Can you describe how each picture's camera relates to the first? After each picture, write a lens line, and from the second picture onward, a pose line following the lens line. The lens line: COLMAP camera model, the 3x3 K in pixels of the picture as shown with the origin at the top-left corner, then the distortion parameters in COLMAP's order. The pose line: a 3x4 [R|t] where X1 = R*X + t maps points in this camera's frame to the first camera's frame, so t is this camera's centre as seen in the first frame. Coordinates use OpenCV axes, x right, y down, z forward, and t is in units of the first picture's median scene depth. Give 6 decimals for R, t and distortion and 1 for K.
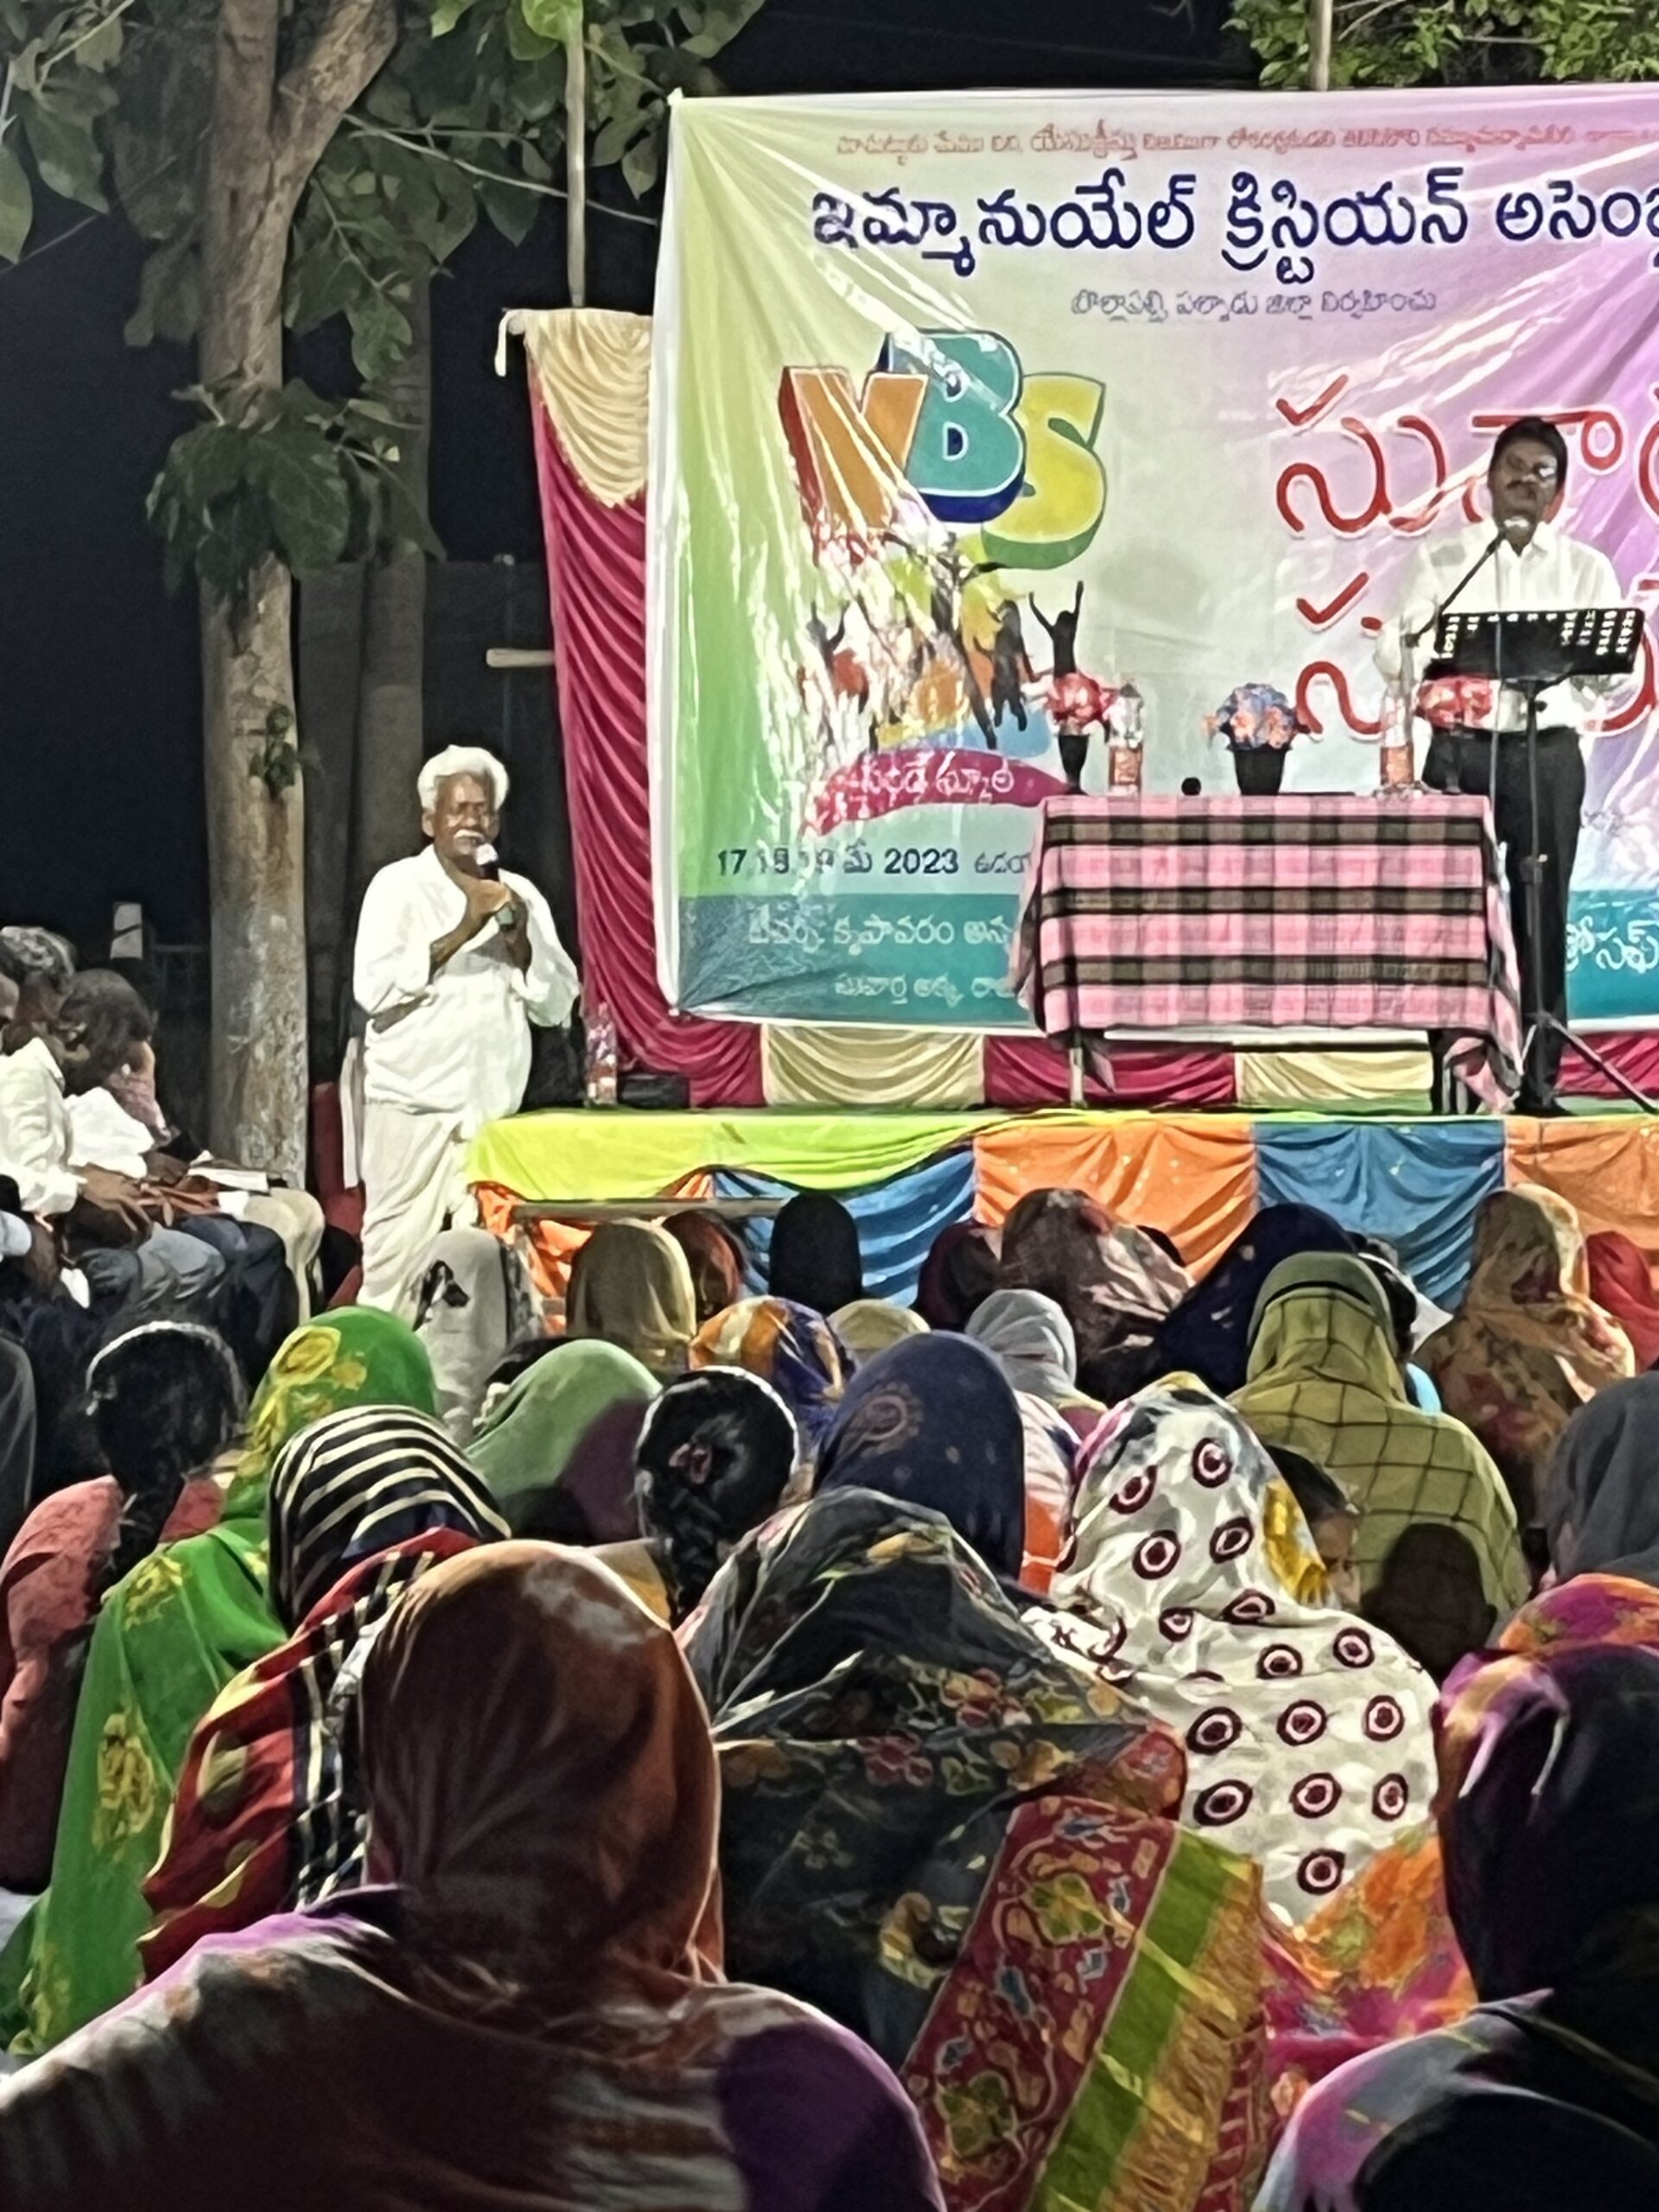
lens RADIAL K [[9066.0, 0, 833.1], [0, 9066.0, 1110.6], [0, 0, 1]] dist [-0.611252, 0.000000]
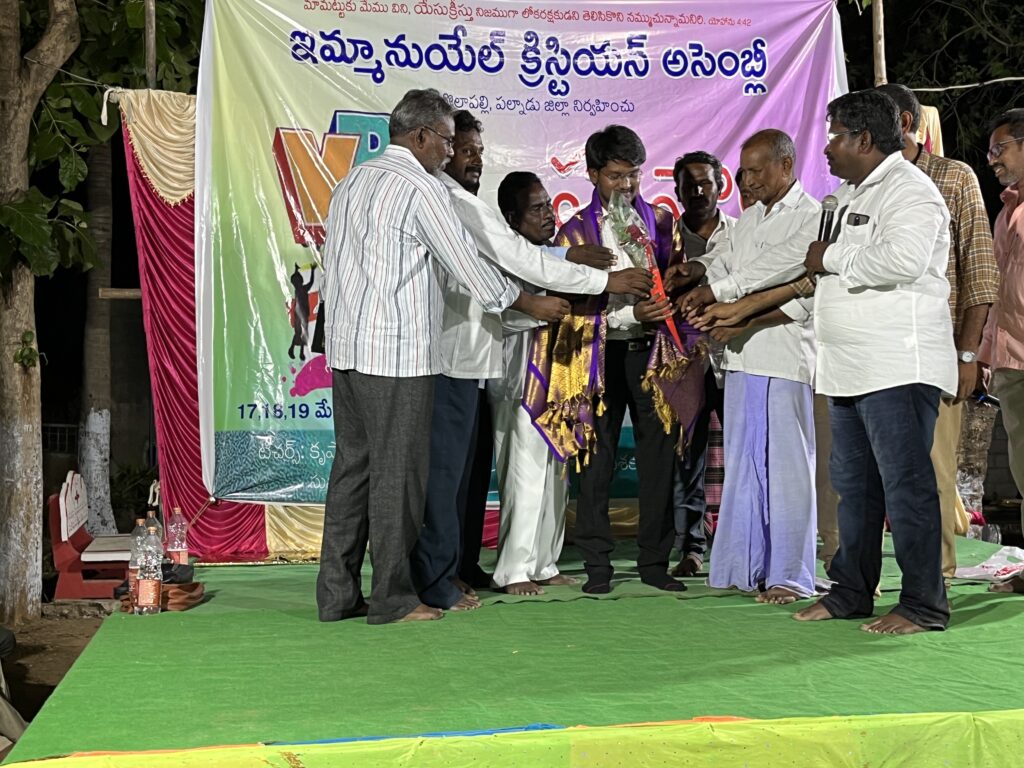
lens RADIAL K [[1690.2, 0, 595.1], [0, 1690.2, 416.6], [0, 0, 1]] dist [0.125222, 0.000000]
pose [[0.978617, -0.001498, 0.205686, -0.012708], [0.003352, 0.999957, -0.008664, -0.023225], [-0.205664, 0.009169, 0.978580, 0.660437]]
